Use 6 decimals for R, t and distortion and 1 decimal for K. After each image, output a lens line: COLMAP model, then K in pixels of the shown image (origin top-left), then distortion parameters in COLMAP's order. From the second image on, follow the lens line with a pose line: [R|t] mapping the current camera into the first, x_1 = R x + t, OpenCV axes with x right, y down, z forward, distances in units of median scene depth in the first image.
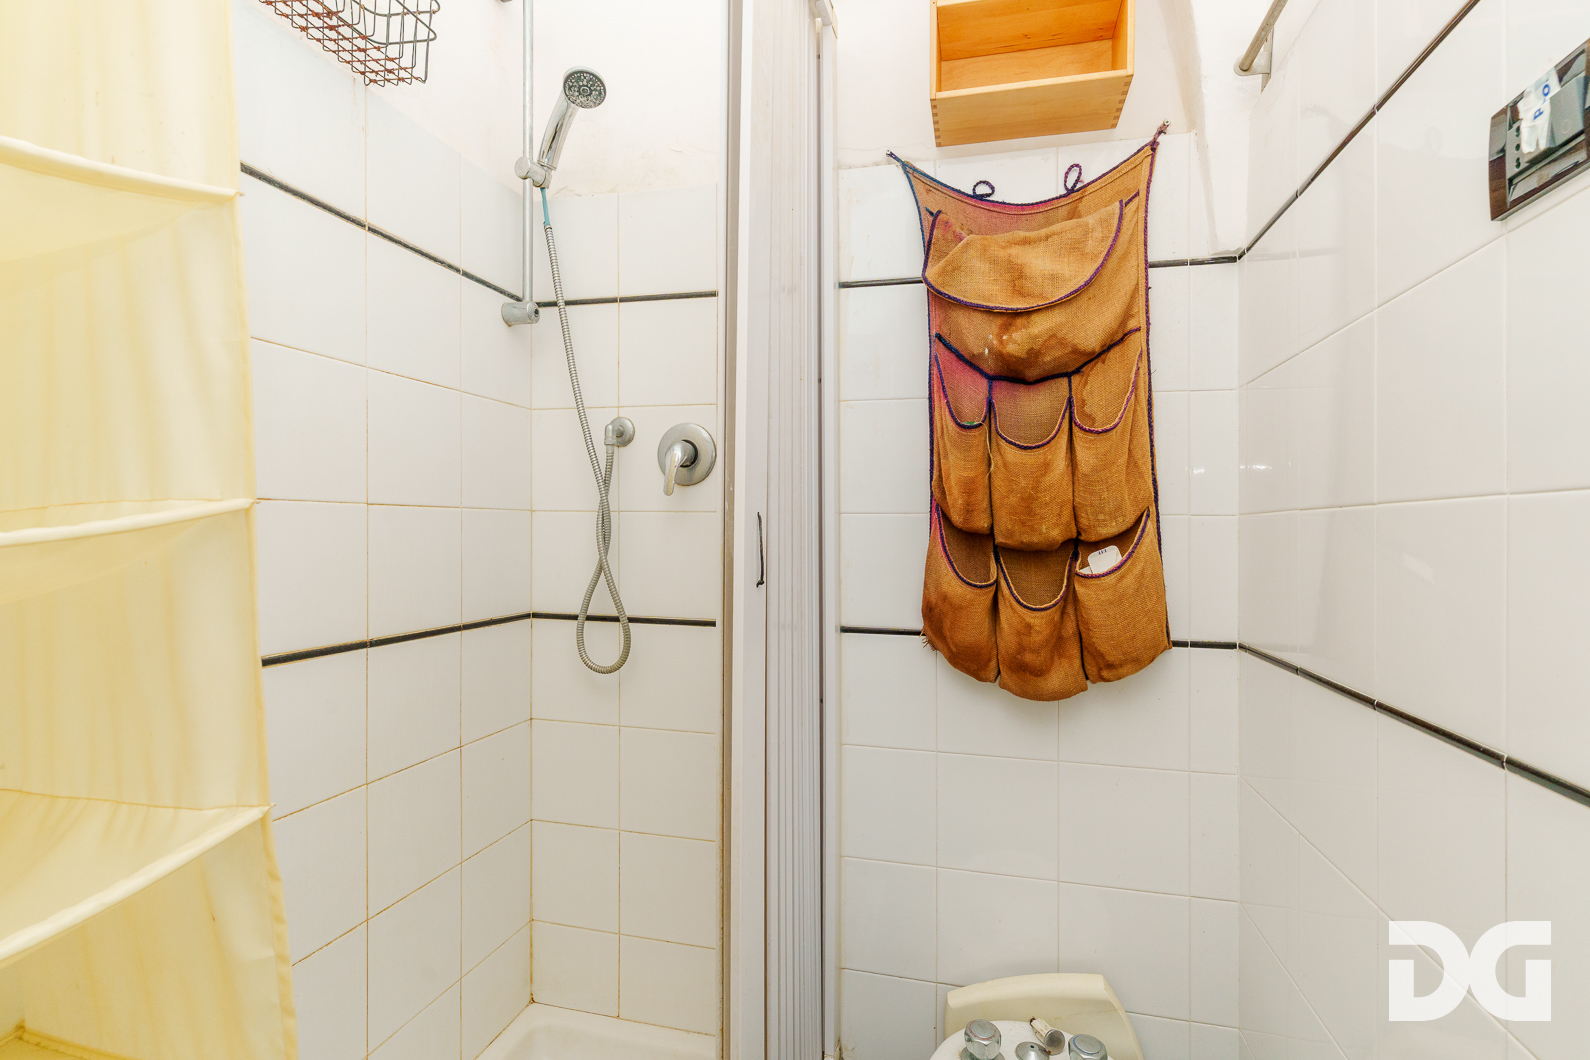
lens RADIAL K [[759.8, 0, 802.8], [0, 759.8, 531.8], [0, 0, 1]] dist [0.002277, -0.001230]
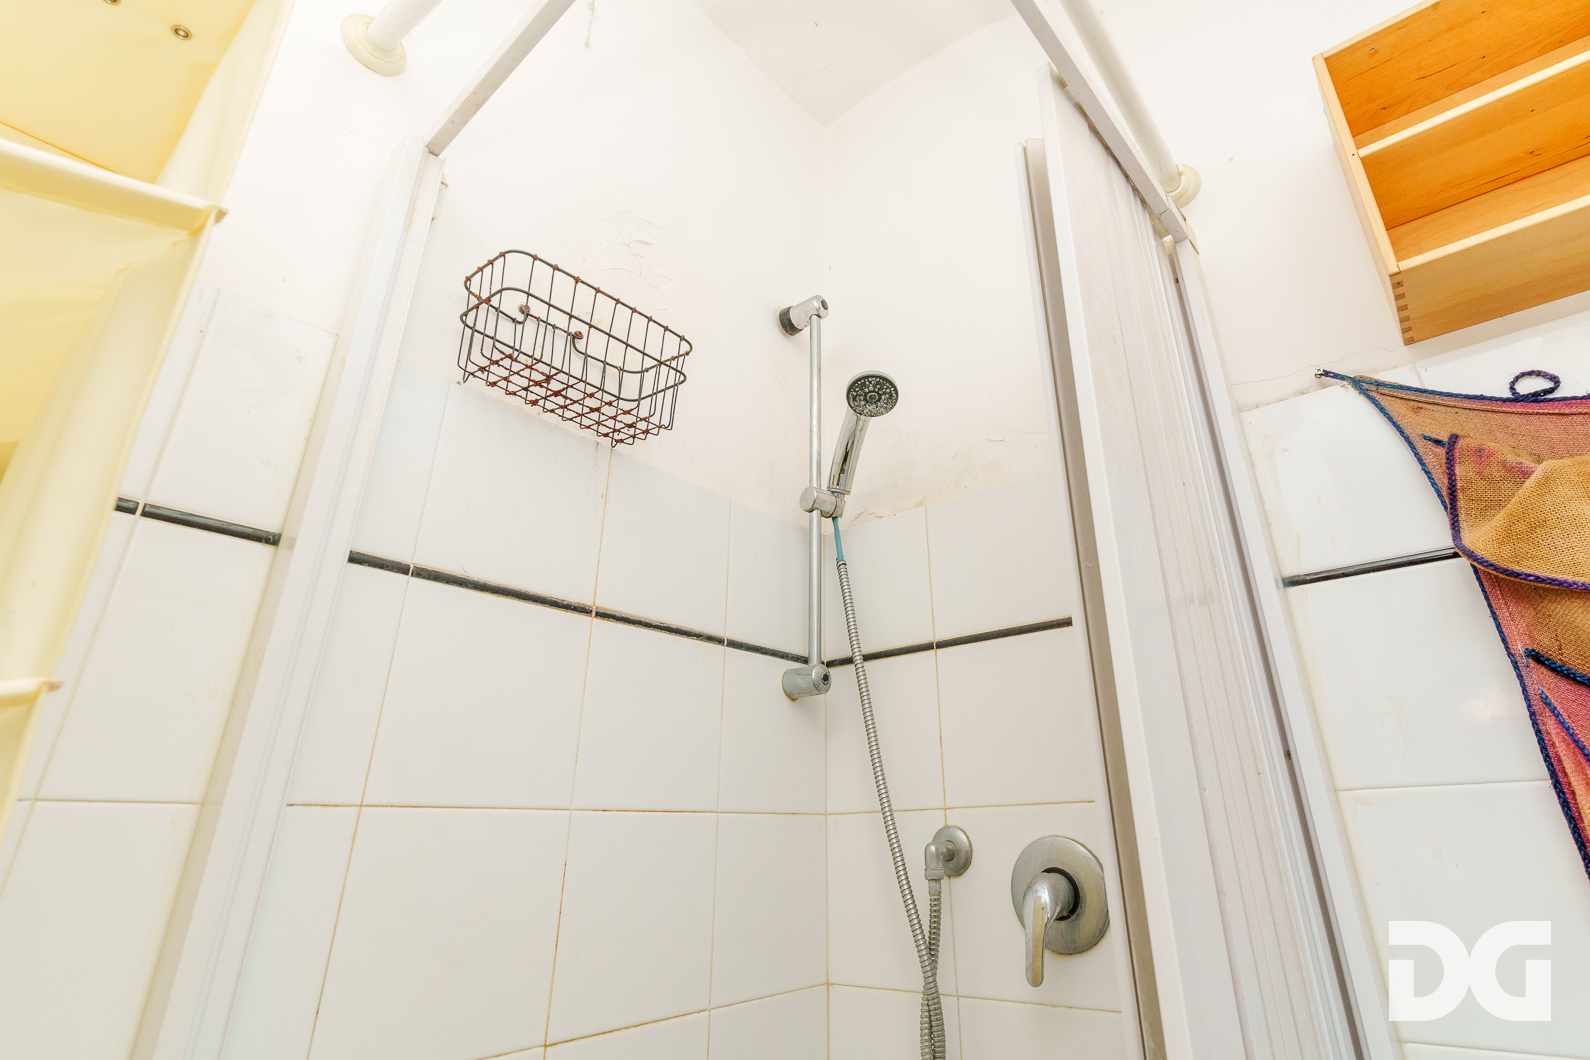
lens RADIAL K [[759.8, 0, 852.1], [0, 759.8, 511.1], [0, 0, 1]] dist [0.002277, -0.001230]
pose [[0.909641, -0.177637, -0.375497, -0.027681], [0.022282, 0.923516, -0.382913, -0.166291], [0.414797, 0.339946, 0.844026, 0.362081]]
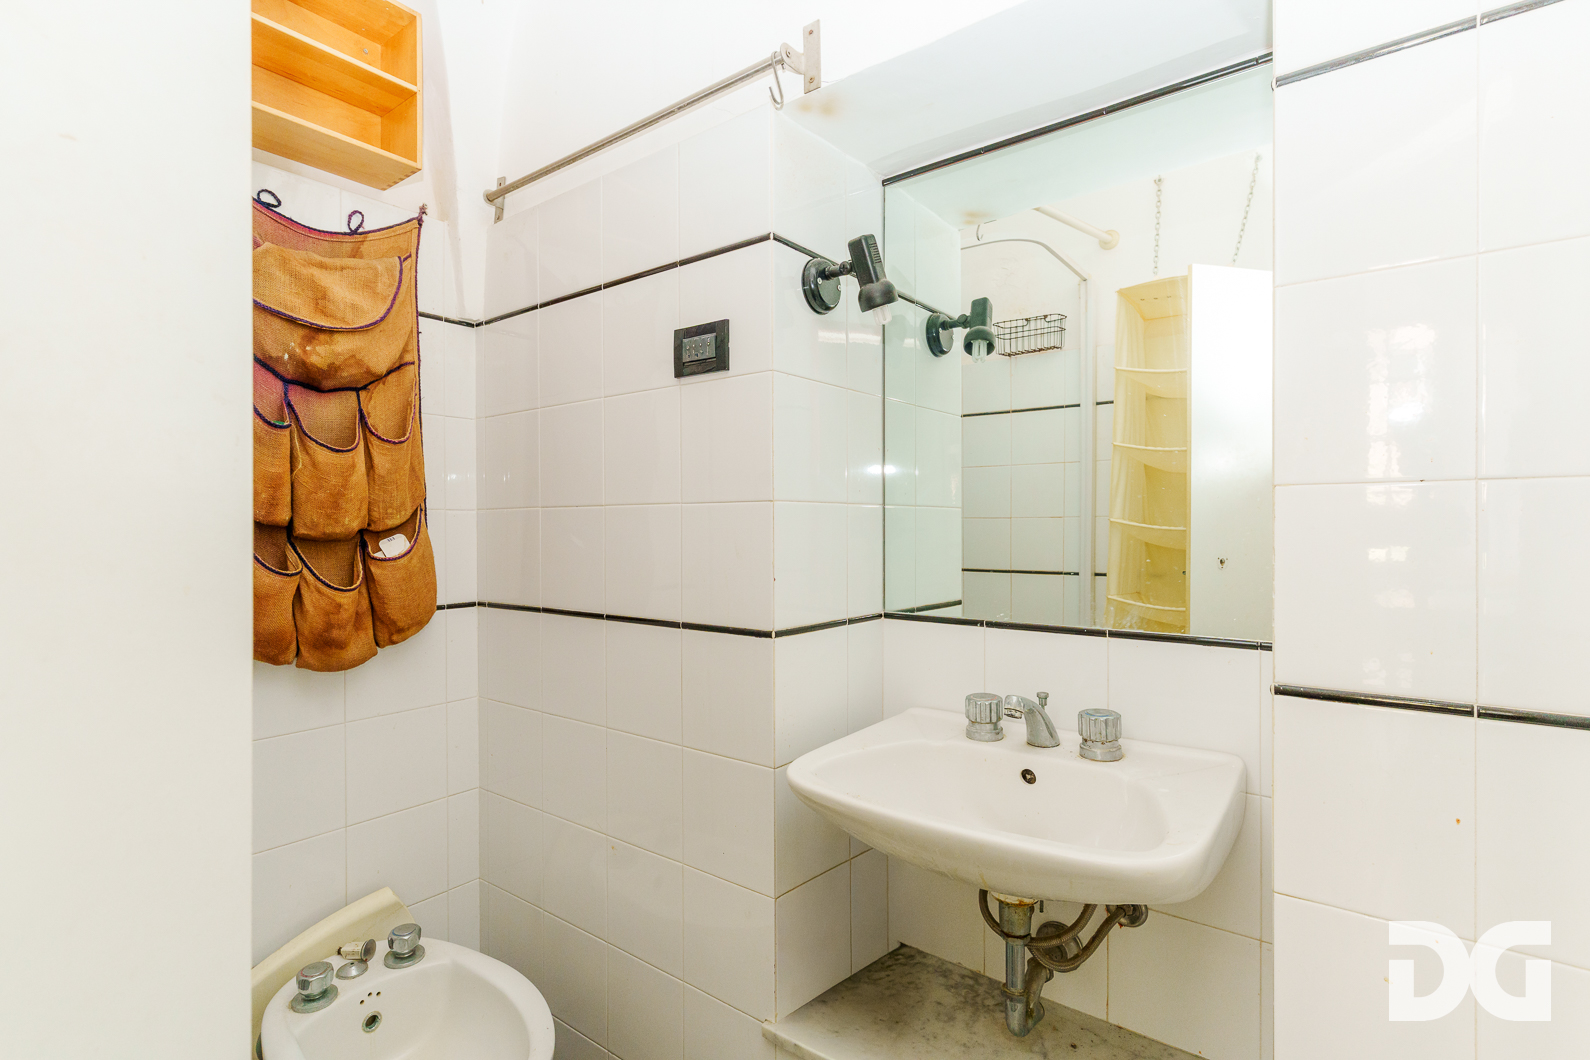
lens RADIAL K [[759.8, 0, 791.5], [0, 759.8, 527.5], [0, 0, 1]] dist [0.002277, -0.001230]
pose [[0.406349, -0.016975, 0.913560, -0.455236], [0.009532, 0.999852, 0.014339, -0.003940], [-0.913668, 0.002881, 0.406451, -0.090352]]
